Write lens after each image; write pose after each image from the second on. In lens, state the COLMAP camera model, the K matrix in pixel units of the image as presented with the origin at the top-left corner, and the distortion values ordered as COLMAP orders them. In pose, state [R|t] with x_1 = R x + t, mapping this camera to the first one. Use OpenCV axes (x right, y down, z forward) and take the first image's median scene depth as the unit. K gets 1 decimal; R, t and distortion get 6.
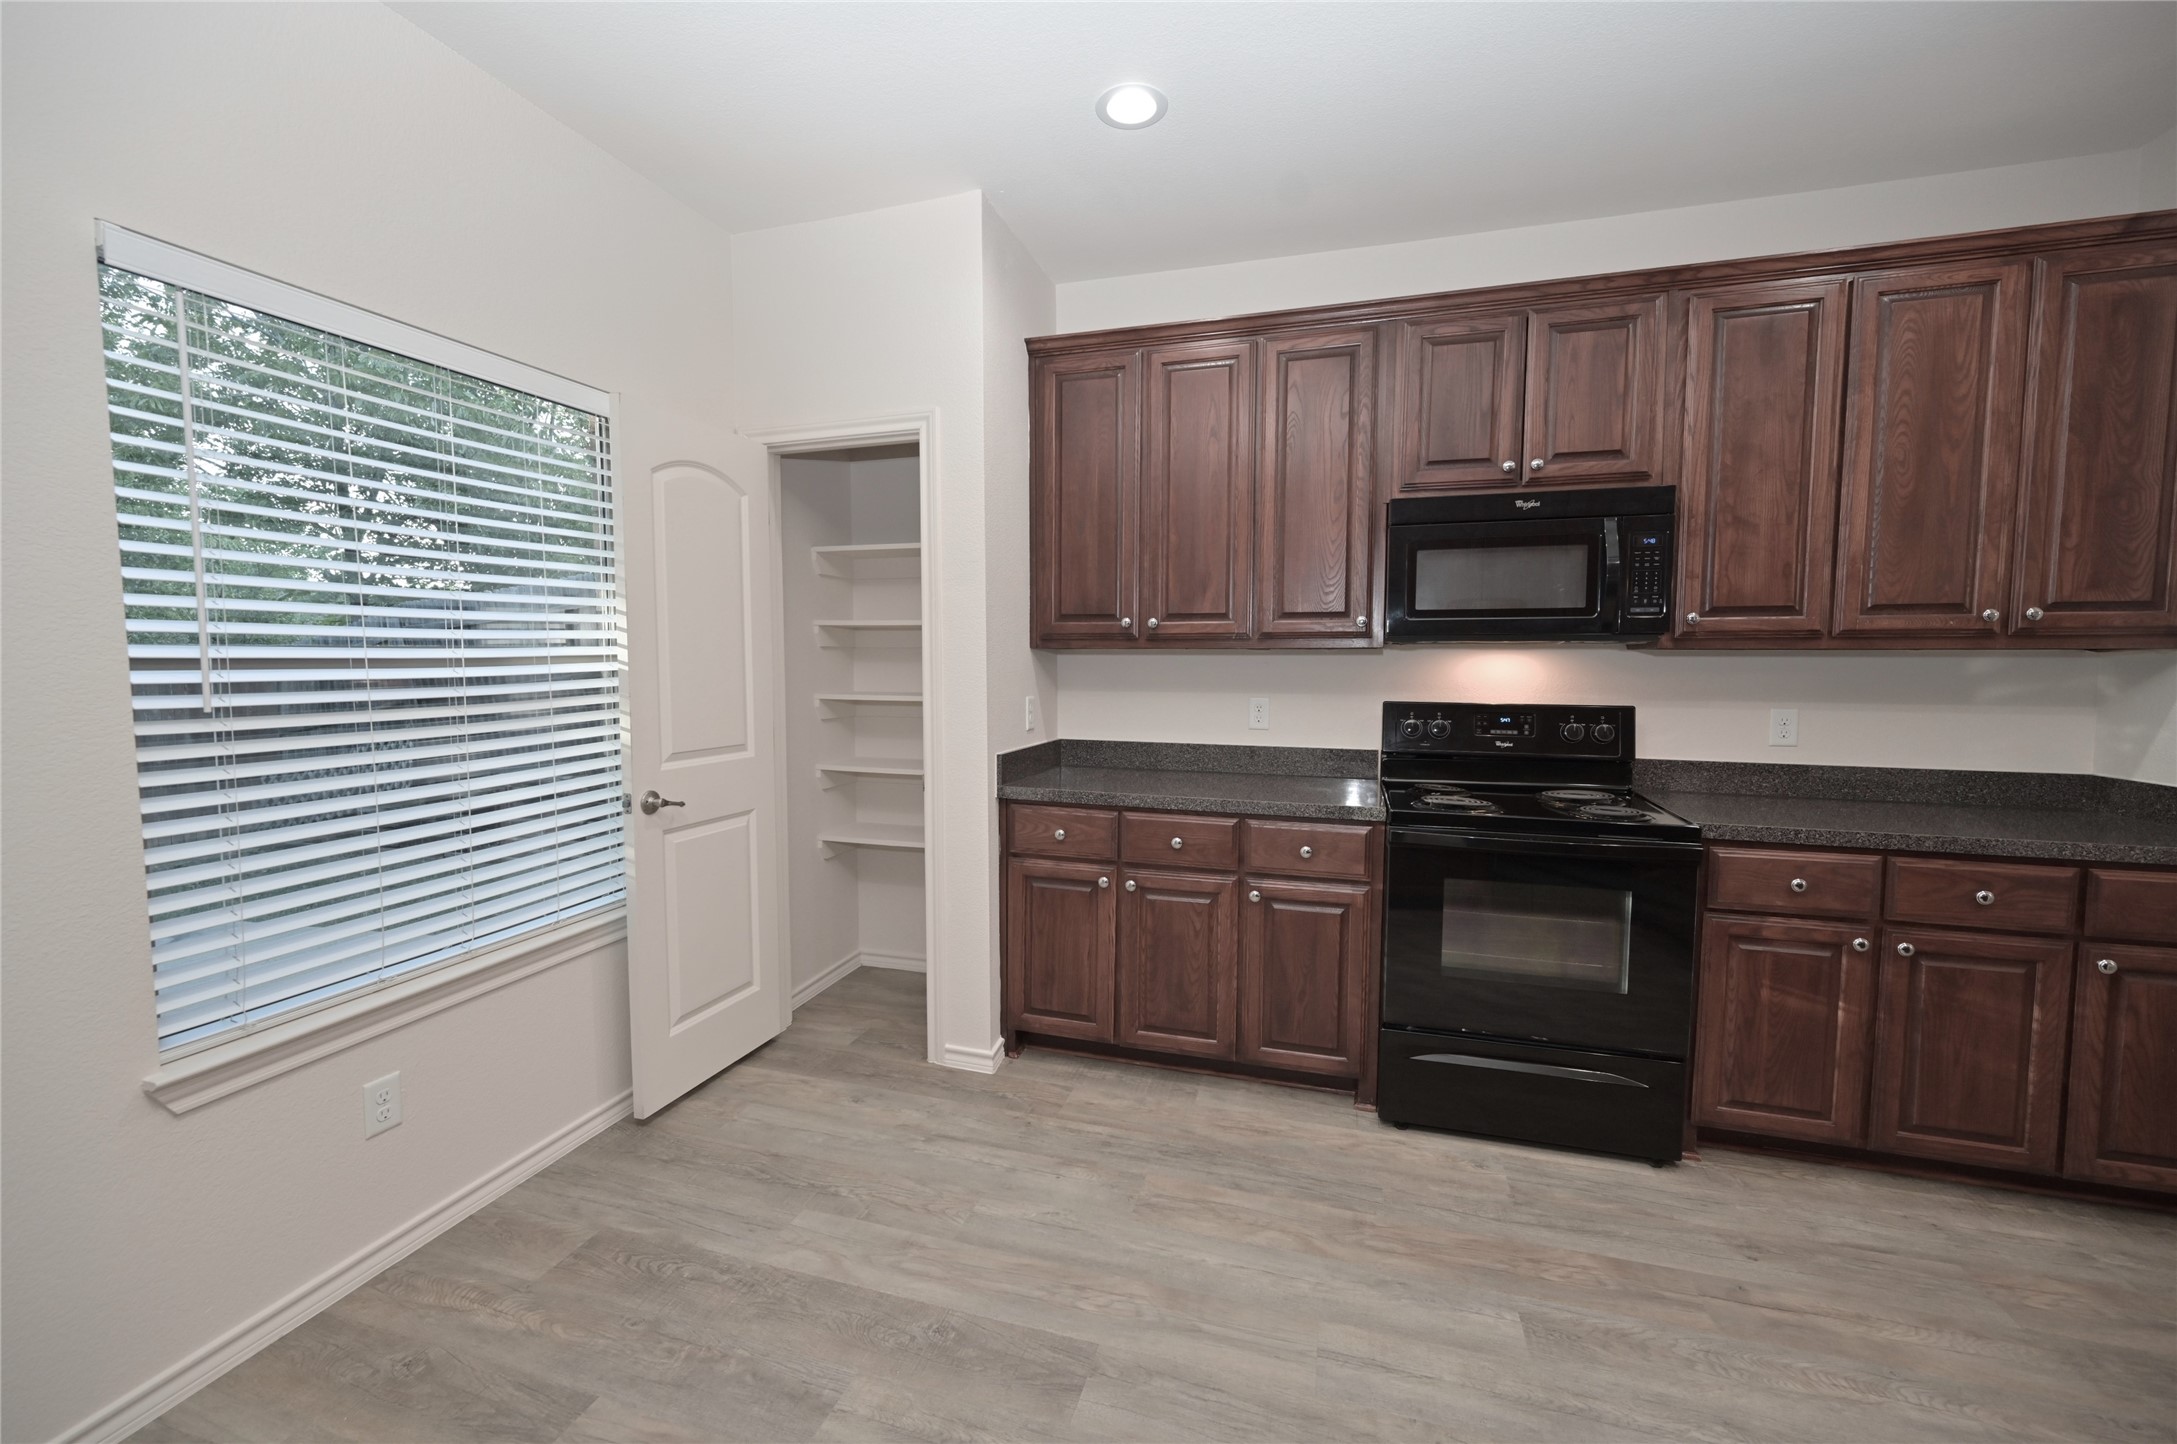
lens RADIAL K [[866.2, 0, 1086.4], [0, 866.2, 712.8], [0, 0, 1]] dist [-0.000015, 0.000546]
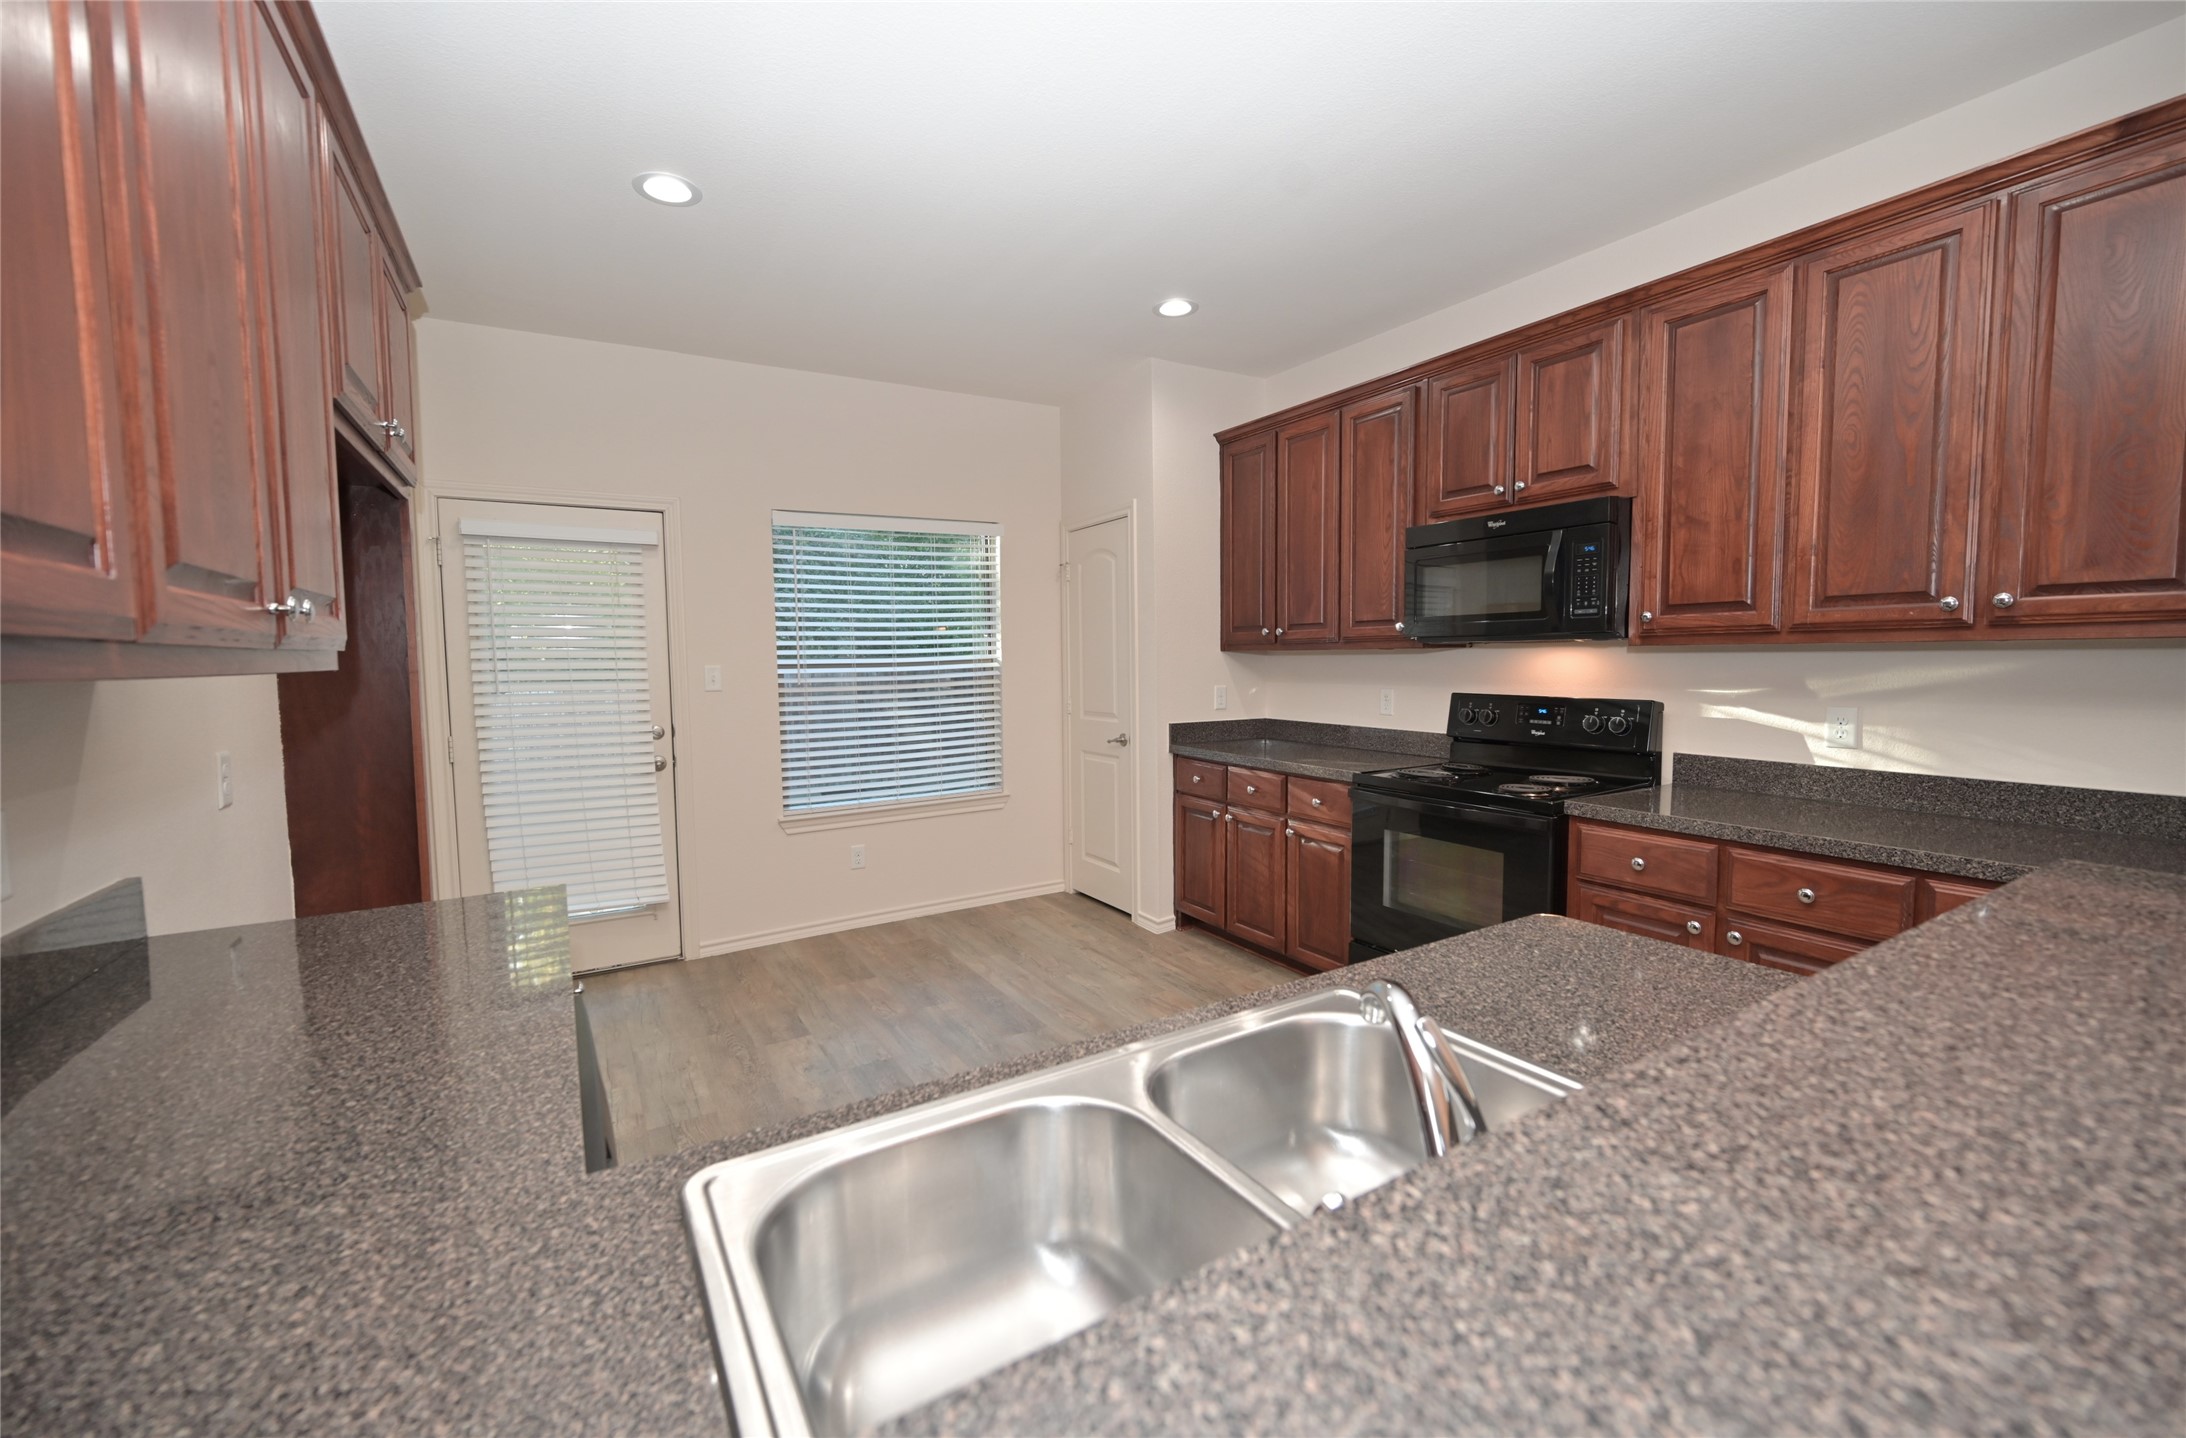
lens RADIAL K [[869.8, 0, 1093.3], [0, 869.8, 712.5], [0, 0, 1]] dist [-0.000015, 0.000546]
pose [[0.744688, 0.033133, -0.666590, 0.951381], [-0.031711, 0.999396, 0.014248, 0.014371], [0.666659, 0.010528, 0.745289, -0.247843]]
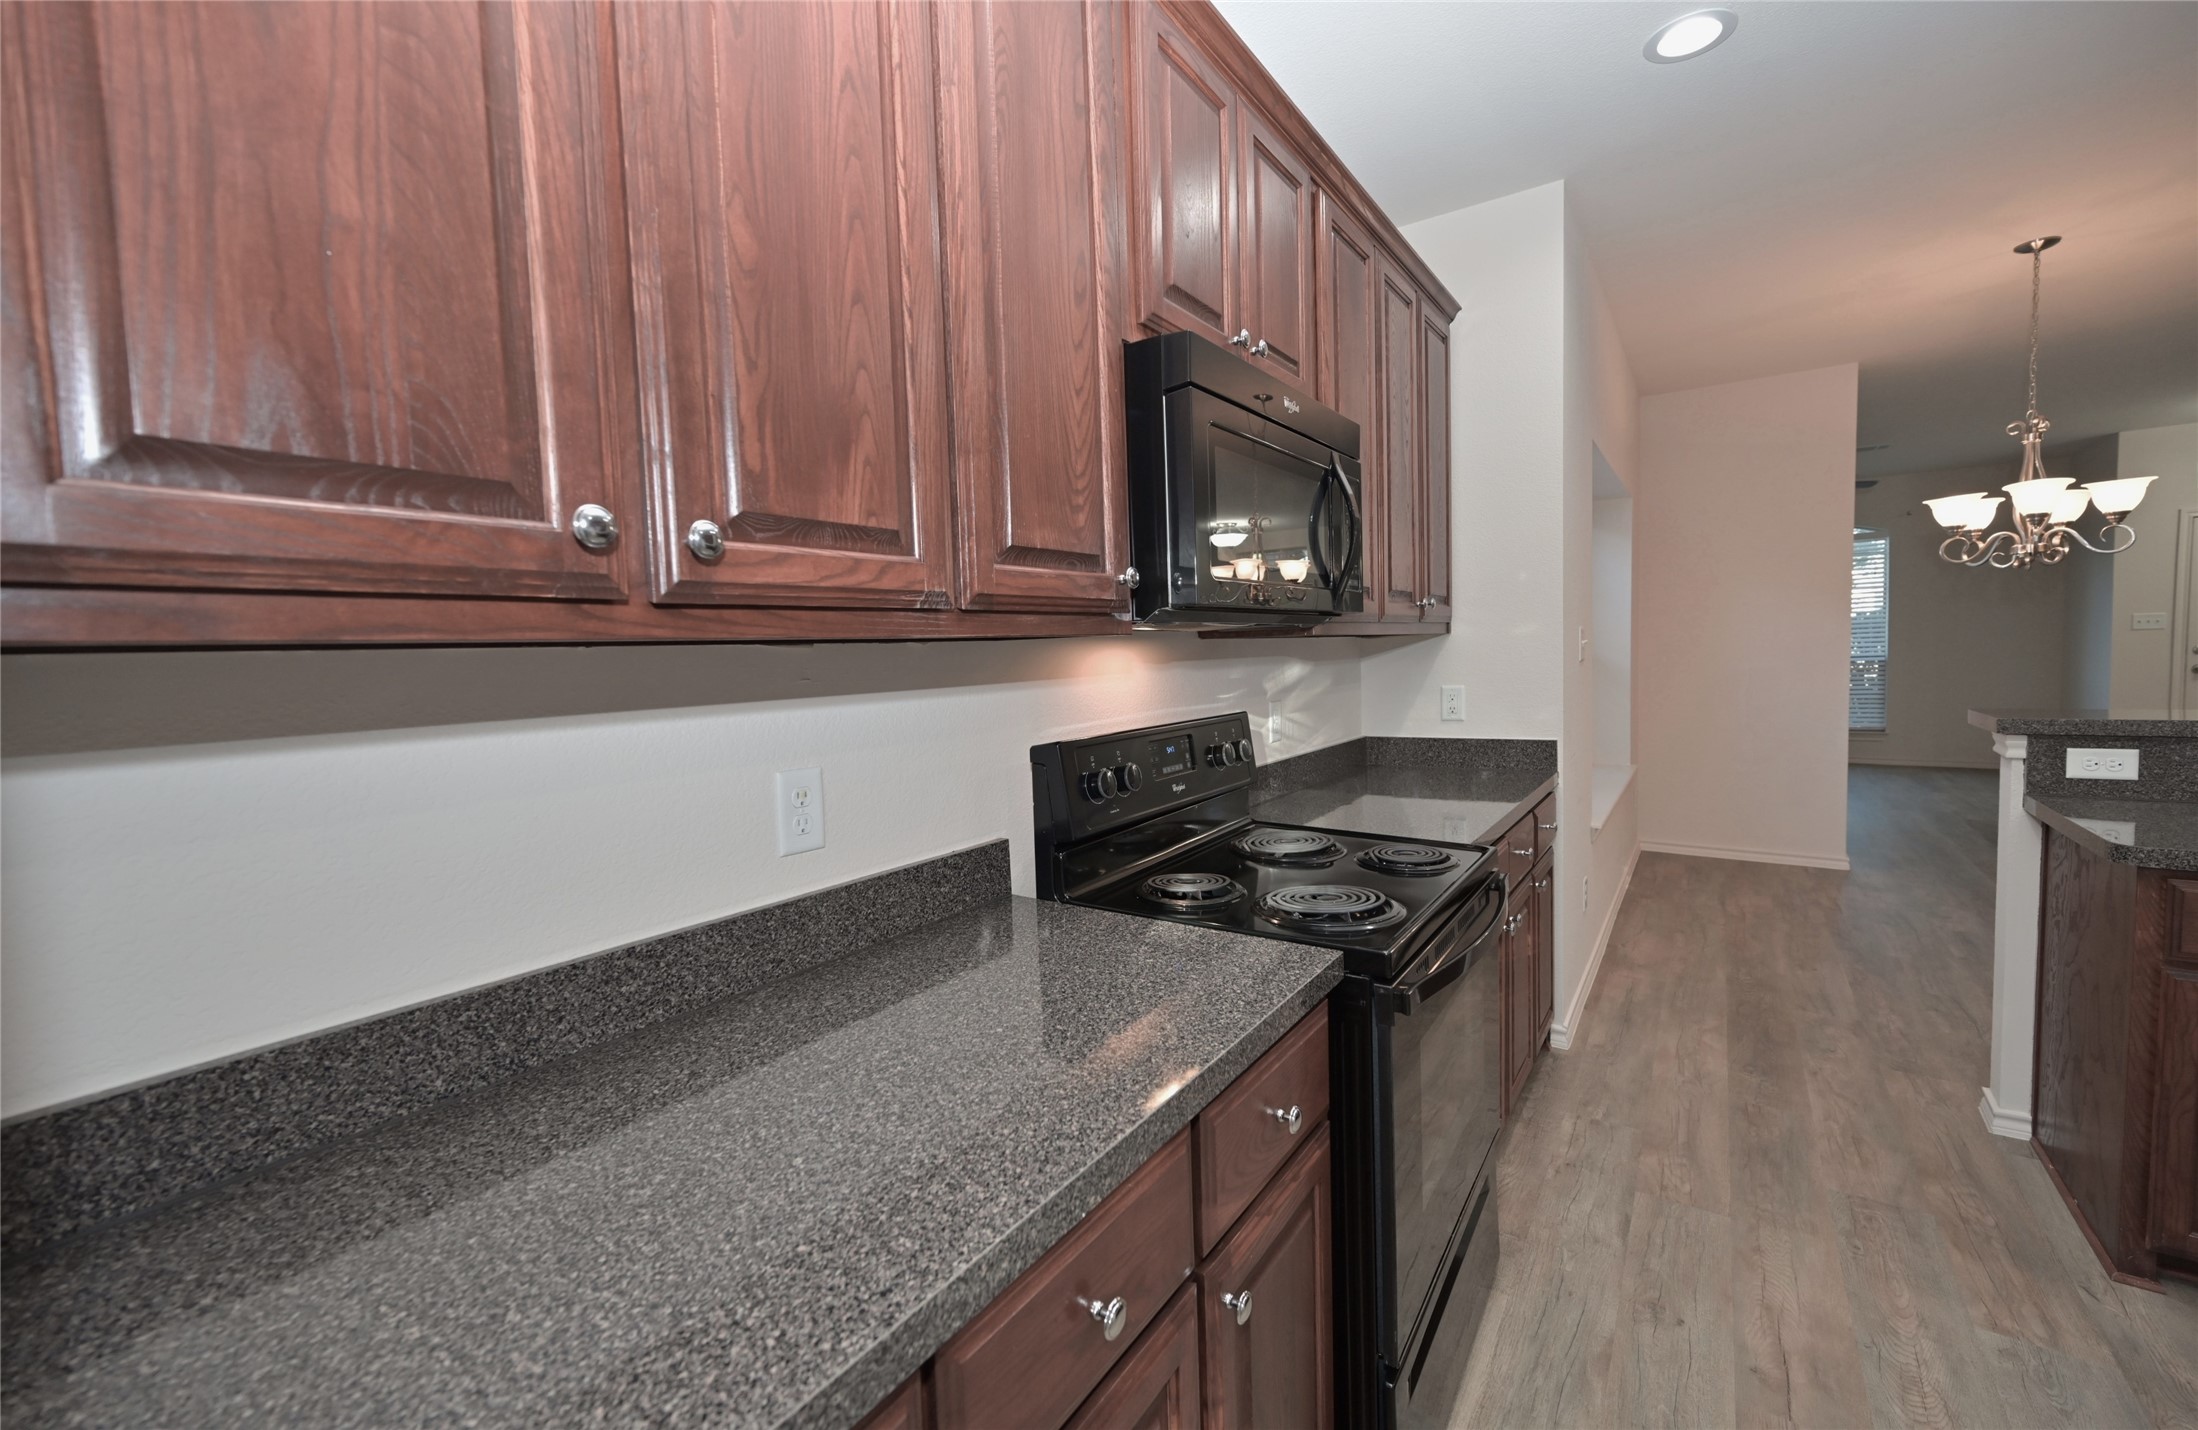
lens RADIAL K [[876.6, 0, 1096.8], [0, 876.6, 709.5], [0, 0, 1]] dist [-0.003026, 0.000559]
pose [[0.318898, -0.074667, 0.944843, -0.168465], [0.097762, 0.994166, 0.045569, -0.066954], [-0.942734, 0.077838, 0.324337, 1.003623]]
